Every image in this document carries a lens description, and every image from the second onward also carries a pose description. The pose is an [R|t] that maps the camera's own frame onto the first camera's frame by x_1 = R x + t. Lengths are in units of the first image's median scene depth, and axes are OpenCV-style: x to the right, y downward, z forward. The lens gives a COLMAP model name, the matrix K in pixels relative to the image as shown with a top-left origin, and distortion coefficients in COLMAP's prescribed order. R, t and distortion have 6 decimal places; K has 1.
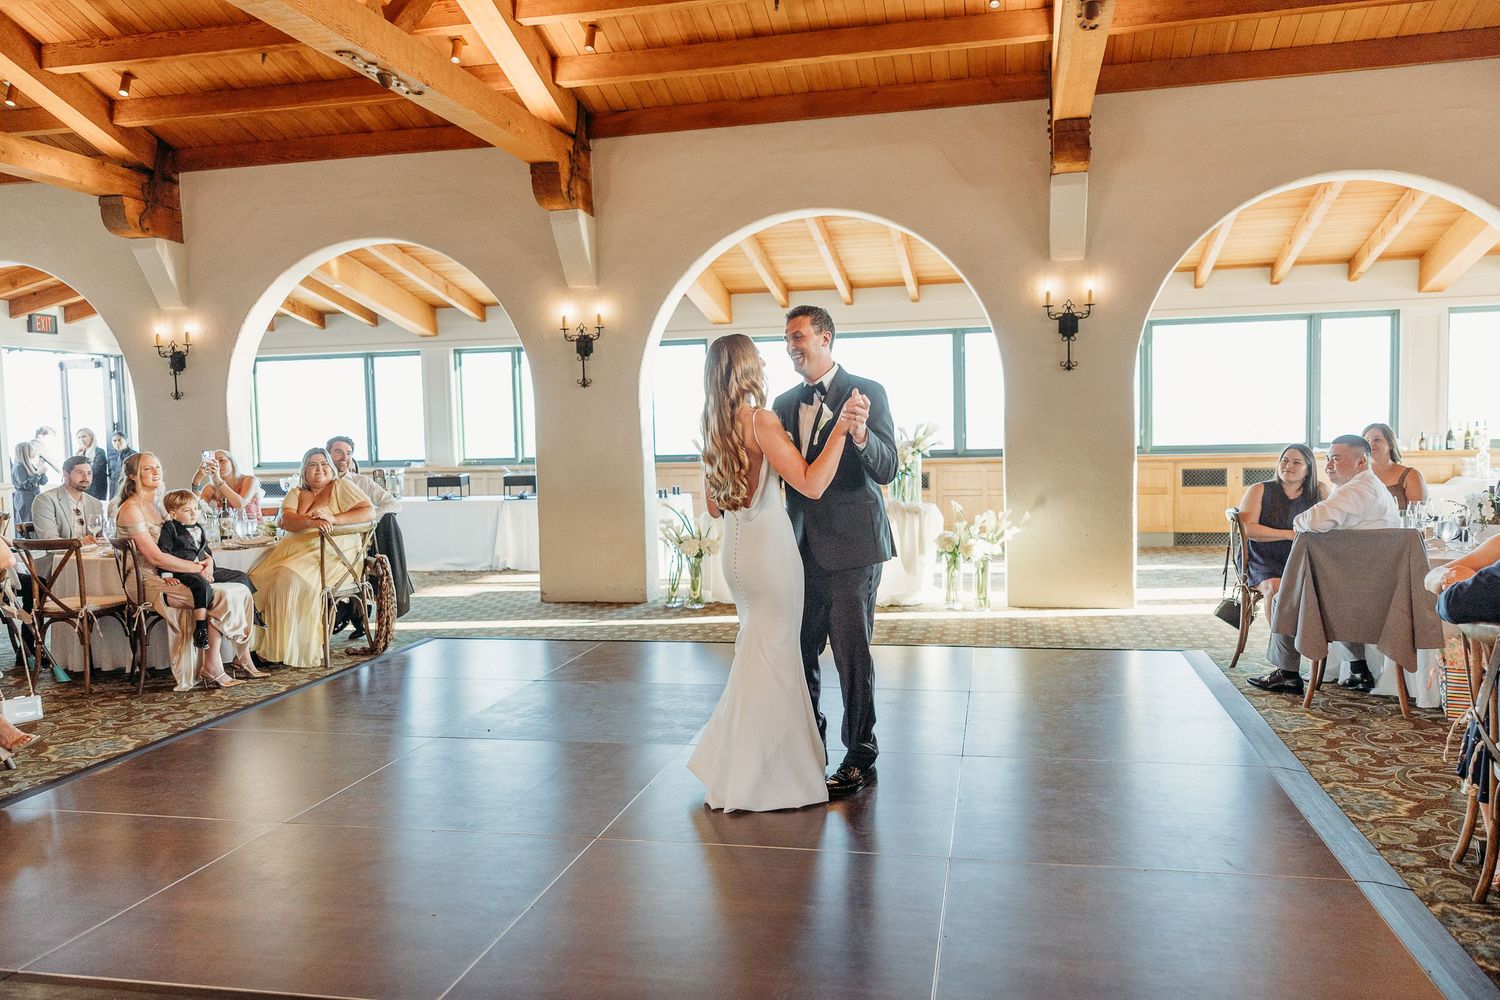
lens RADIAL K [[1168.5, 0, 750.0], [0, 1168.5, 500.0], [0, 0, 1]] dist [0.006178, -0.000101]
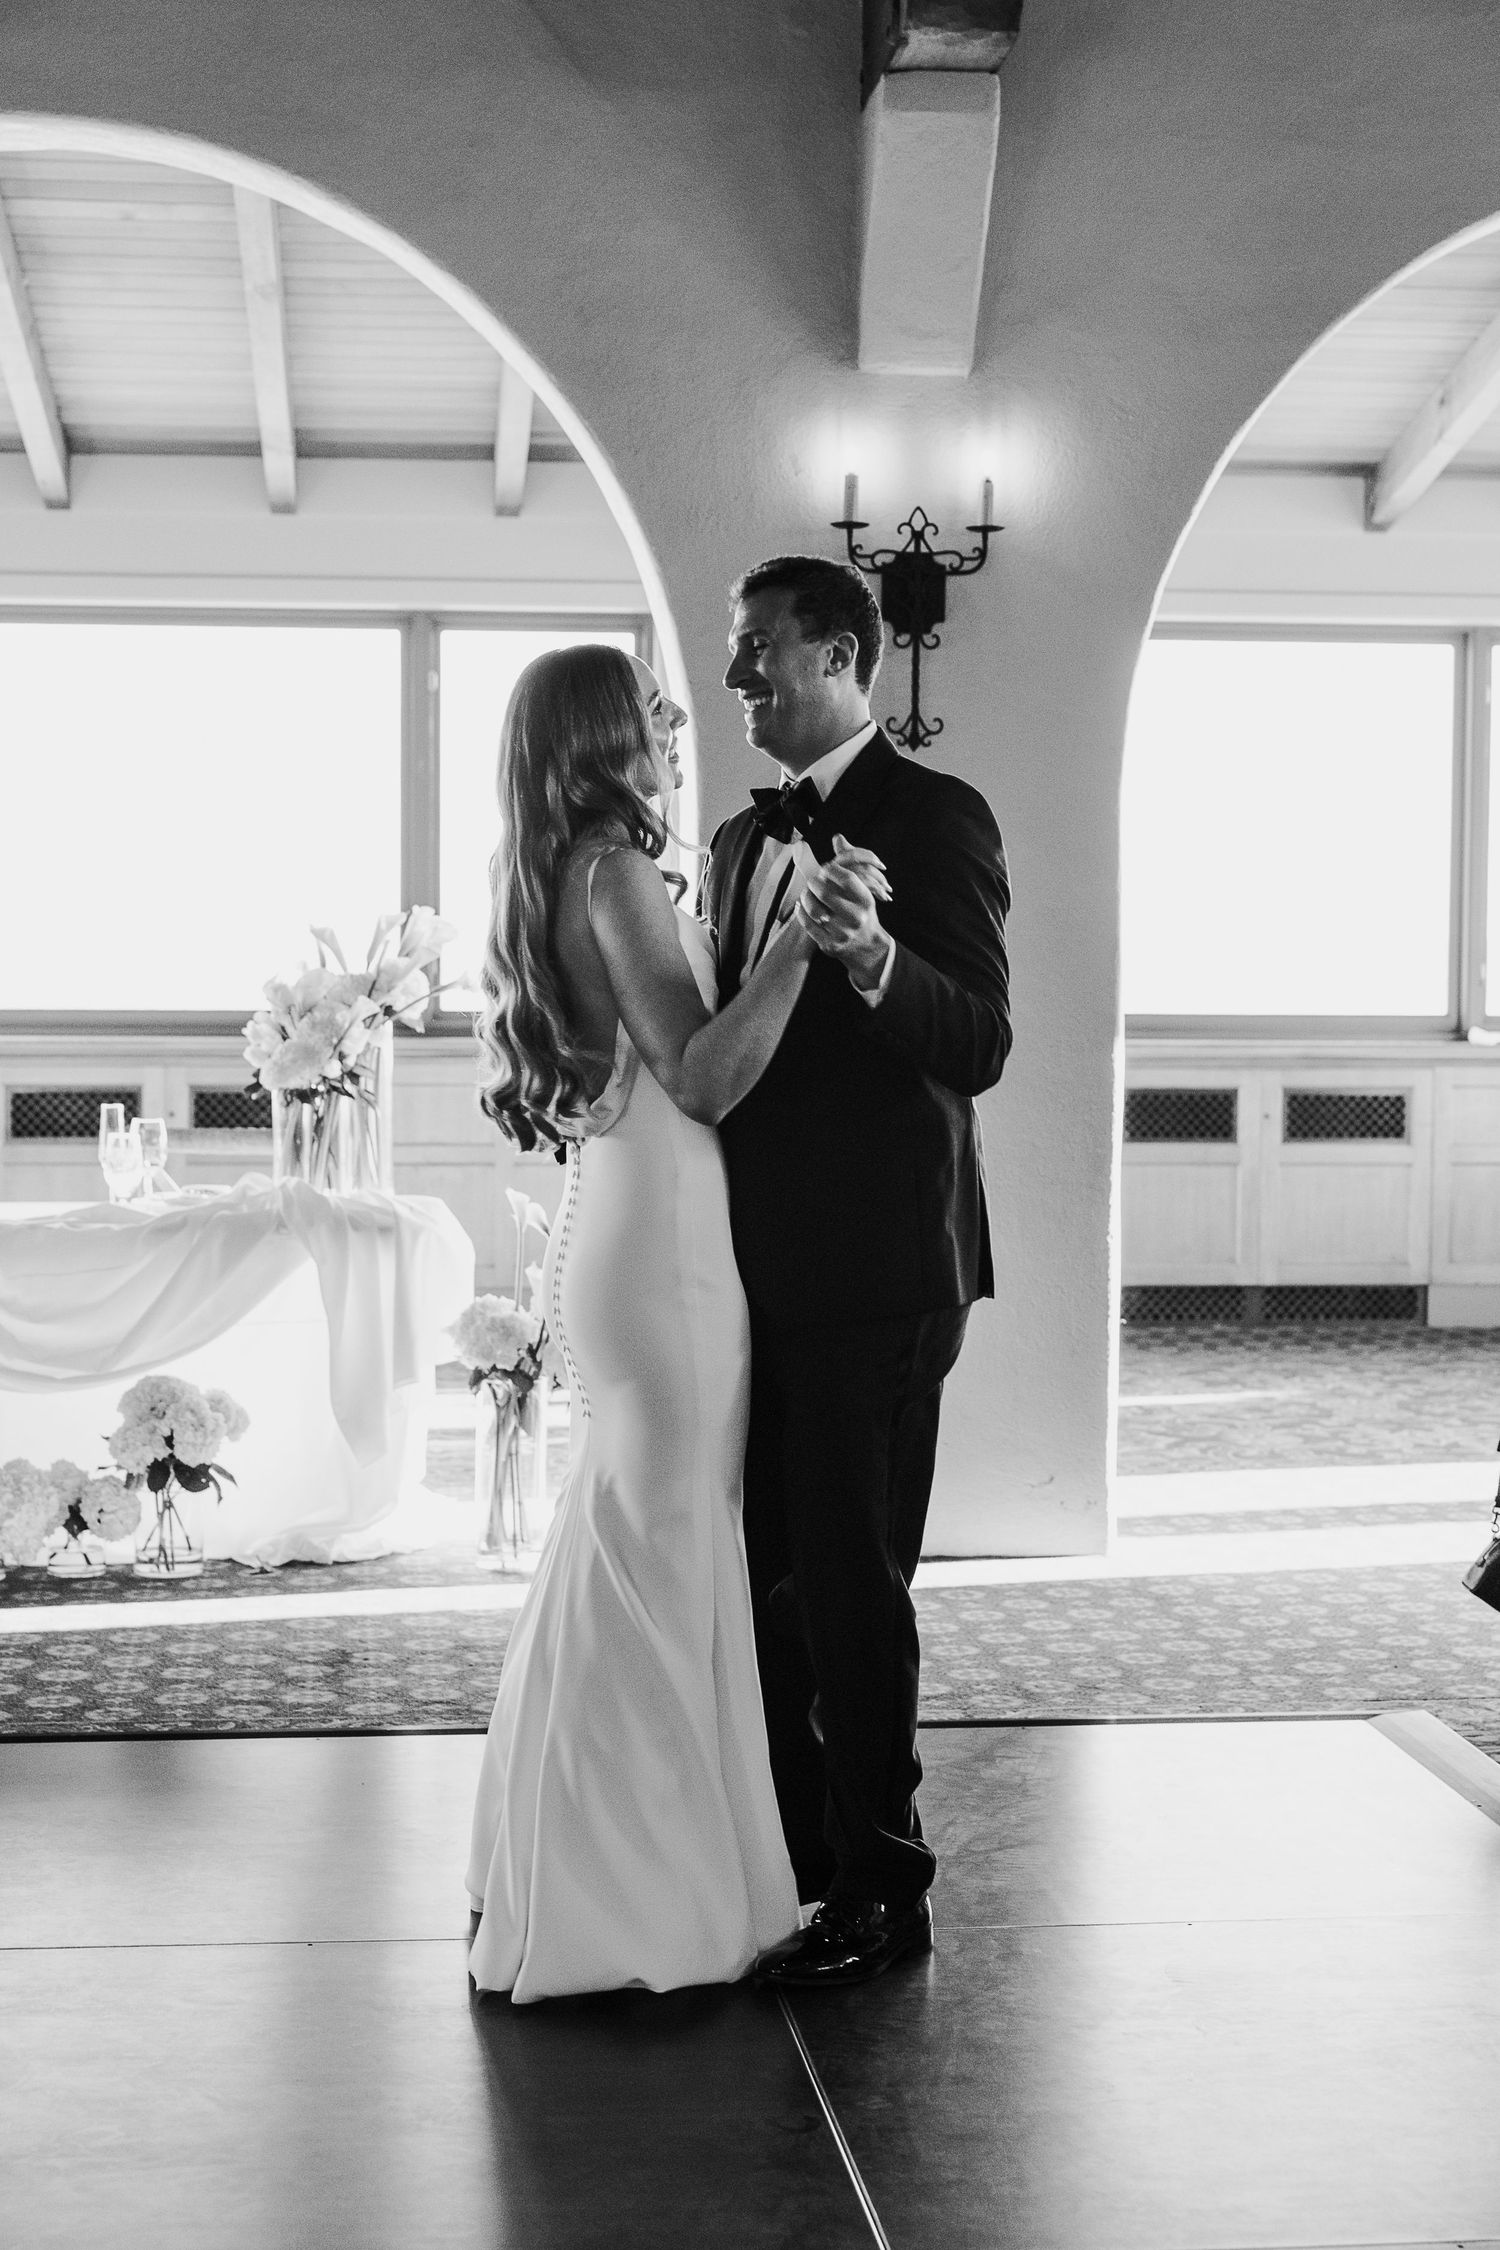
lens RADIAL K [[3517.7, 0, 750.0], [0, 3517.7, 1125.0], [0, 0, 1]] dist [-0.028155, 0.009344]
pose [[0.946810, 0.011370, 0.321593, -0.046870], [-0.007500, 0.999884, -0.013270, -0.004035], [-0.321706, 0.010152, 0.946785, 0.171667]]
